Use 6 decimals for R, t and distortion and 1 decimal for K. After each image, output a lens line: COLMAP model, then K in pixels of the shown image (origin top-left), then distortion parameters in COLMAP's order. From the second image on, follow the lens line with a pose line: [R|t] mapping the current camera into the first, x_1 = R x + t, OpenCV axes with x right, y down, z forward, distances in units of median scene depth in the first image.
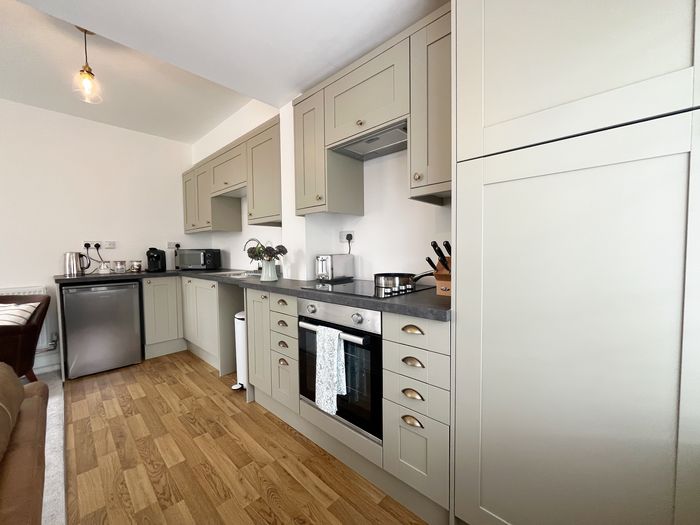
lens RADIAL K [[282.4, 0, 350.3], [0, 282.4, 263.1], [0, 0, 1]] dist [-0.001547, -0.000642]
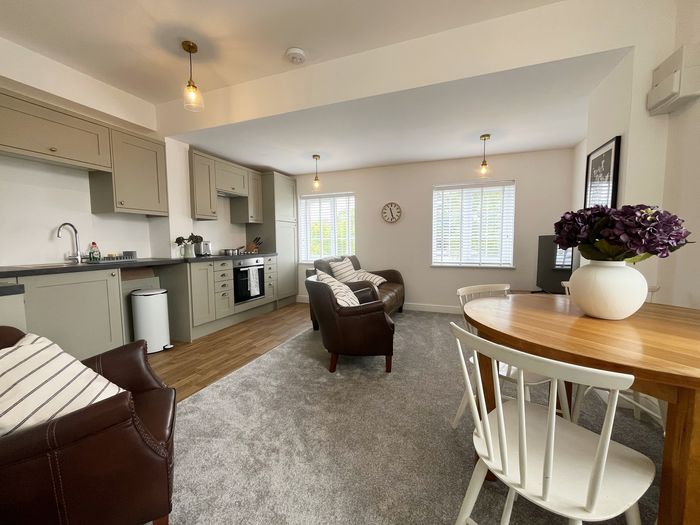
lens RADIAL K [[282.4, 0, 356.7], [0, 282.4, 263.0], [0, 0, 1]] dist [-0.001547, -0.000642]
pose [[-0.397489, -0.054278, 0.916000, -2.425766], [0.051156, 0.995386, 0.081181, 0.014110], [-0.916180, 0.079128, -0.392879, 0.914004]]
